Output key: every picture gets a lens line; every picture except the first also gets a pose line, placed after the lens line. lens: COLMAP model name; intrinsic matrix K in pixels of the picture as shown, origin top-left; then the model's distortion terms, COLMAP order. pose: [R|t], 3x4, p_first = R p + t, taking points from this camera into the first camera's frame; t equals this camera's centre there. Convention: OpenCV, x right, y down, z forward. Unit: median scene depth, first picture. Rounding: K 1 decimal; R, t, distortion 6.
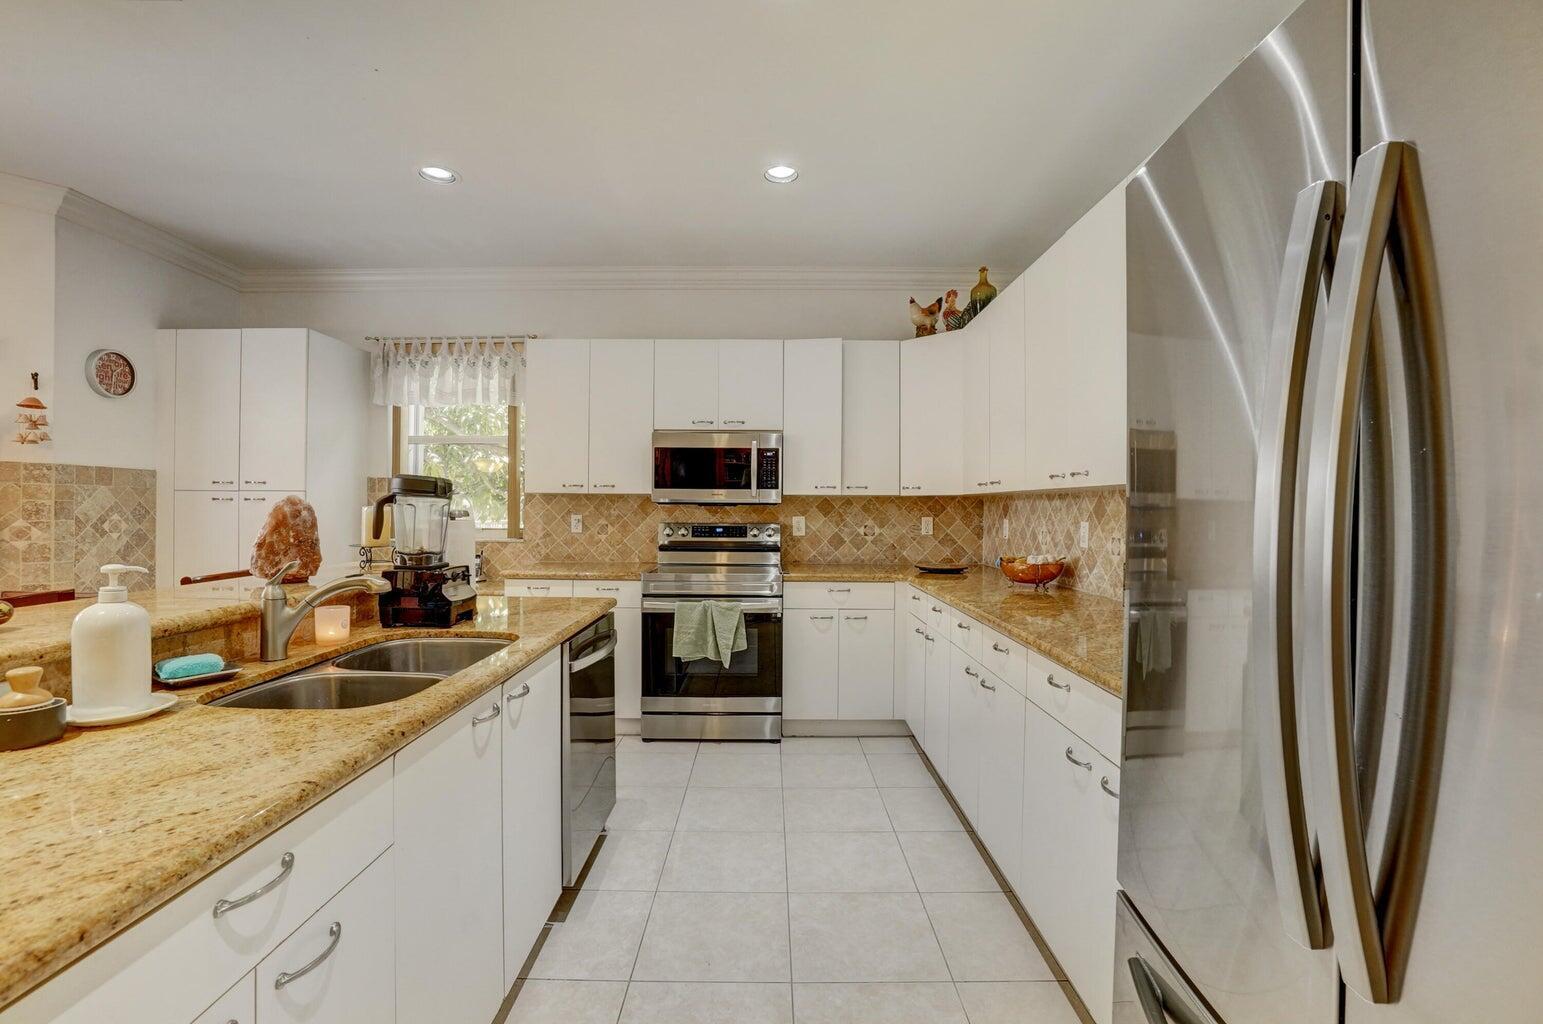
lens RADIAL K [[683.1, 0, 768.8], [0, 683.1, 507.3], [0, 0, 1]] dist [-0.063066, 0.021446]
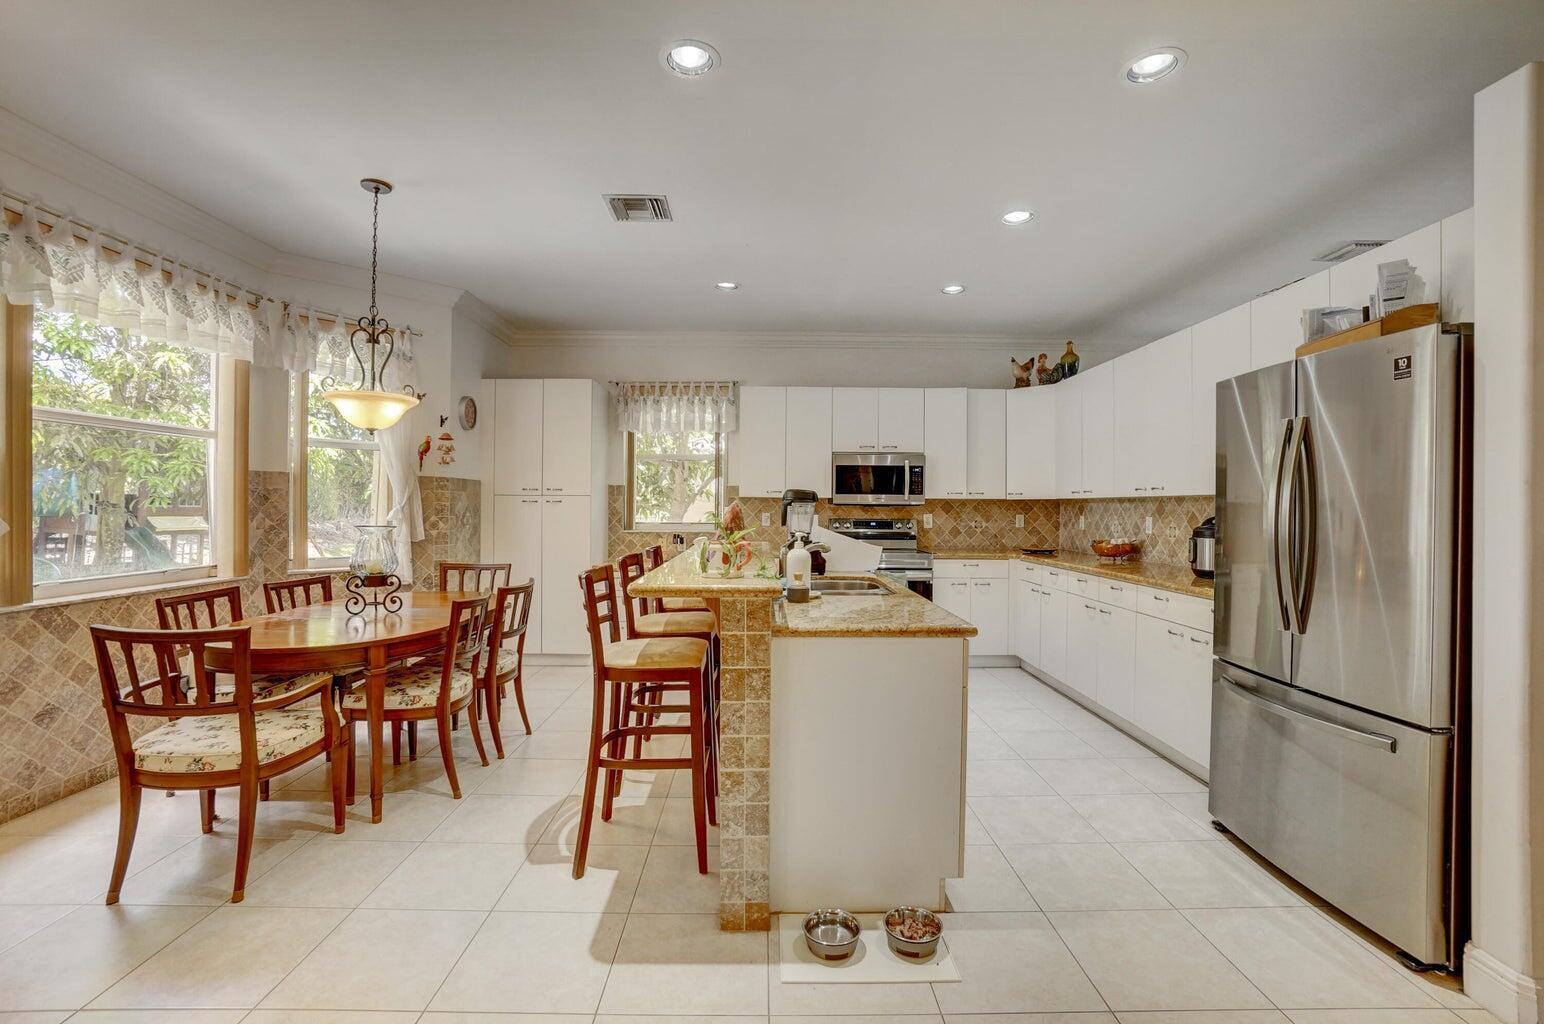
lens RADIAL K [[683.6, 0, 769.3], [0, 683.6, 507.3], [0, 0, 1]] dist [-0.063066, 0.021446]
pose [[0.999936, 0.000755, 0.011320, -0.315549], [-0.000763, 0.999999, 0.000649, -0.001130], [-0.011319, -0.000657, 0.999936, -0.402112]]
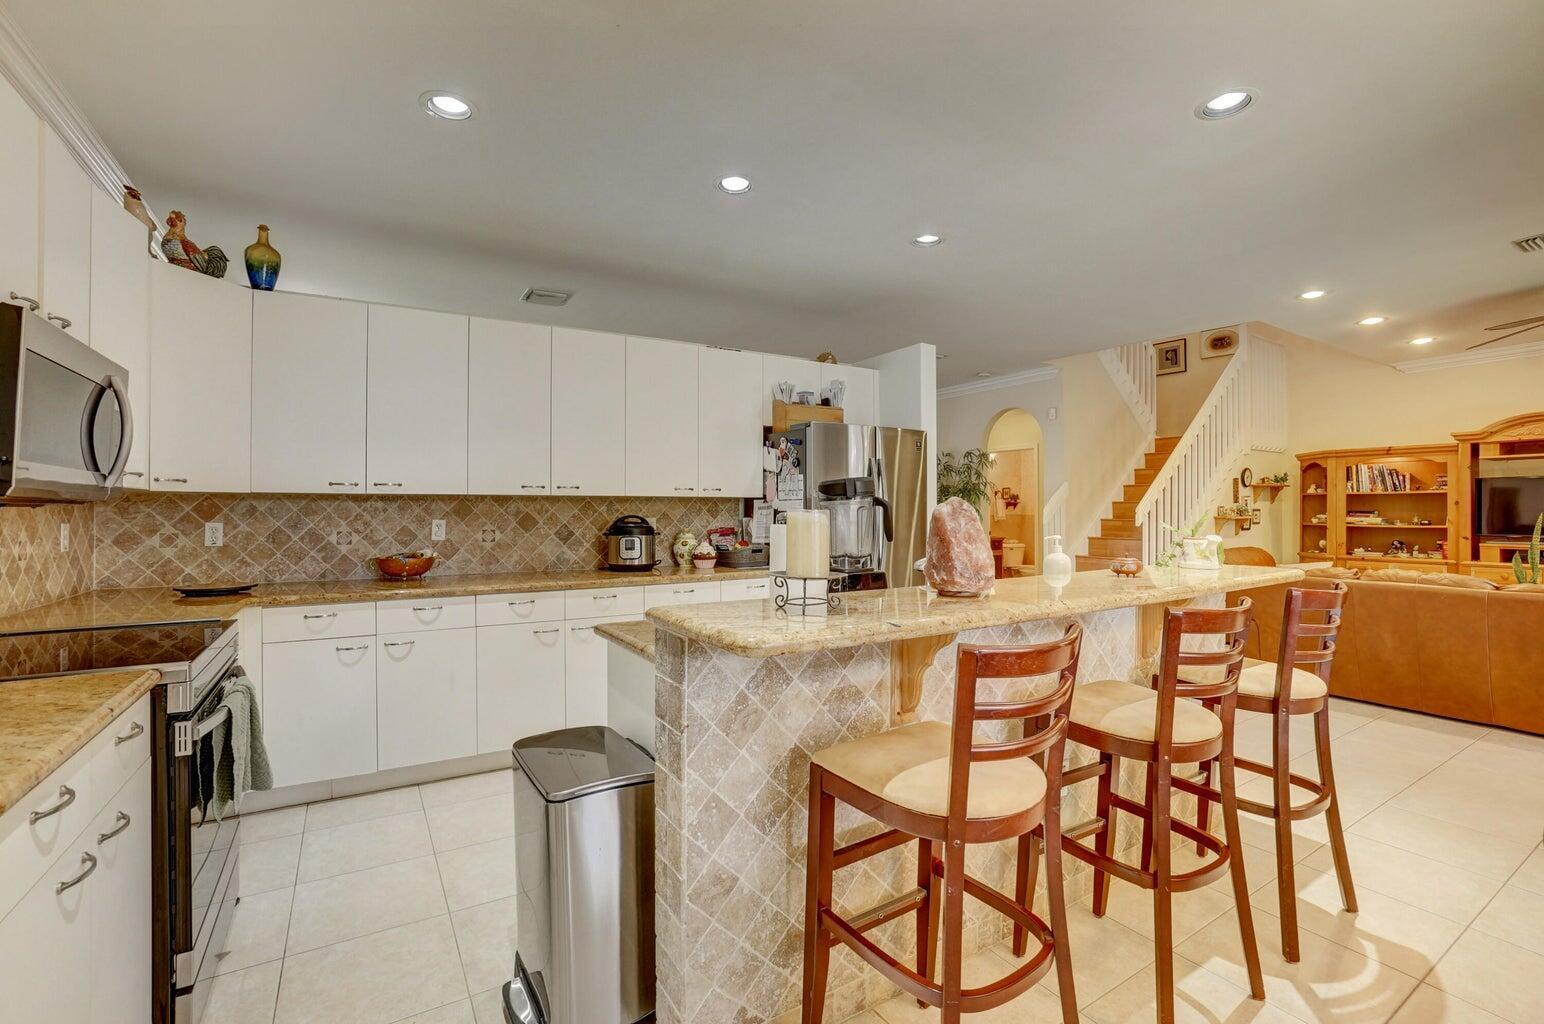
lens RADIAL K [[683.6, 0, 769.3], [0, 683.6, 507.3], [0, 0, 1]] dist [-0.063066, 0.021446]
pose [[-0.530845, 0.002050, 0.847466, -0.667009], [0.000374, 0.999998, -0.002185, 0.000888], [-0.847469, -0.000843, -0.530845, 0.831494]]
